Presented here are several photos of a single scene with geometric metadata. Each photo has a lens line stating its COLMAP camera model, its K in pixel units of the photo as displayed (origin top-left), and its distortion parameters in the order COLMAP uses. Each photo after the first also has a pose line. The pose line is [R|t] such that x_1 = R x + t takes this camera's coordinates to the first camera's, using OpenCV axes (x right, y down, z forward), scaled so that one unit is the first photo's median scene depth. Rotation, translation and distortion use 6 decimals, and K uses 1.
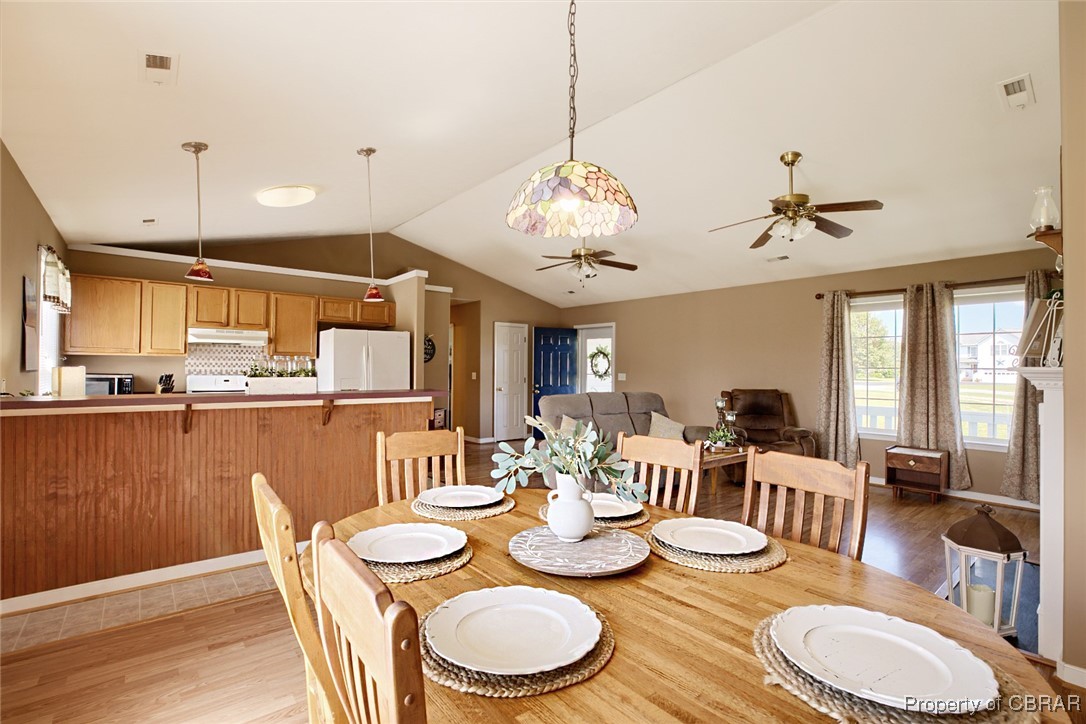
lens RADIAL K [[496.8, 0, 543.0], [0, 496.8, 362.0], [0, 0, 1]] dist [-0.004145, -0.000366]
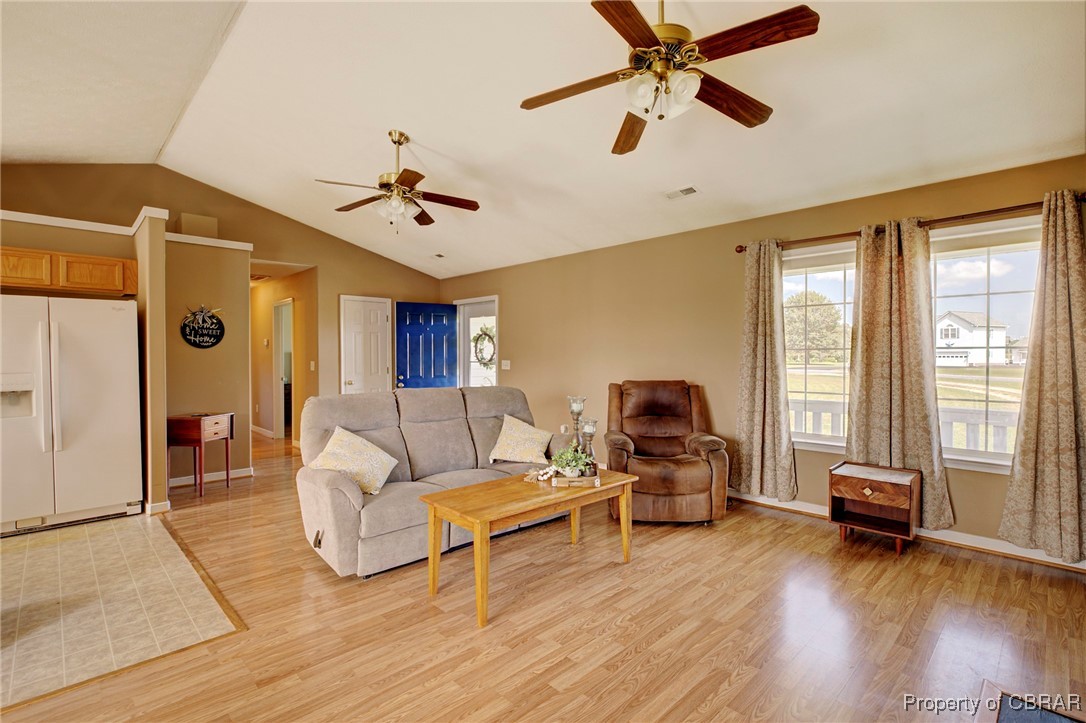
lens RADIAL K [[505.5, 0, 530.8], [0, 505.5, 360.7], [0, 0, 1]] dist [0.025781, -0.011771]
pose [[0.998095, -0.010780, 0.060743, 0.229210], [0.009444, 0.999708, 0.022244, 0.009088], [-0.060965, -0.021628, 0.997906, 0.314131]]
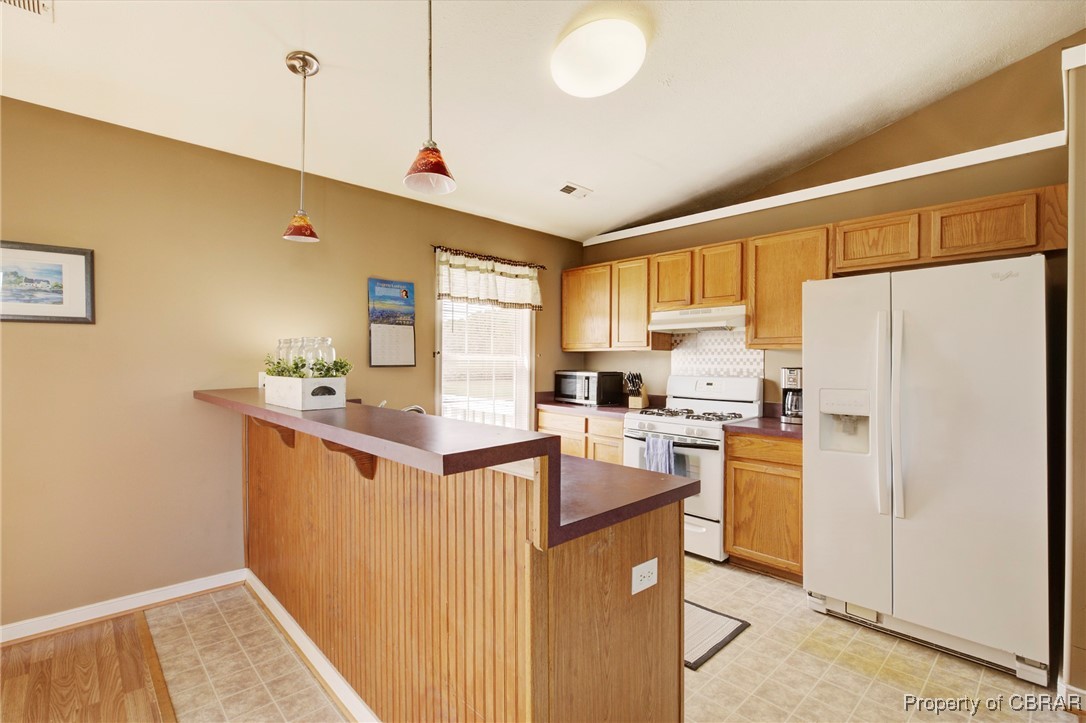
lens RADIAL K [[496.8, 0, 543.0], [0, 496.8, 361.5], [0, 0, 1]] dist [-0.004145, -0.000366]
pose [[0.067761, -0.007425, -0.997674, 0.033152], [0.006918, 0.999952, -0.006972, 0.010016], [0.997678, -0.006429, 0.067809, 0.706228]]
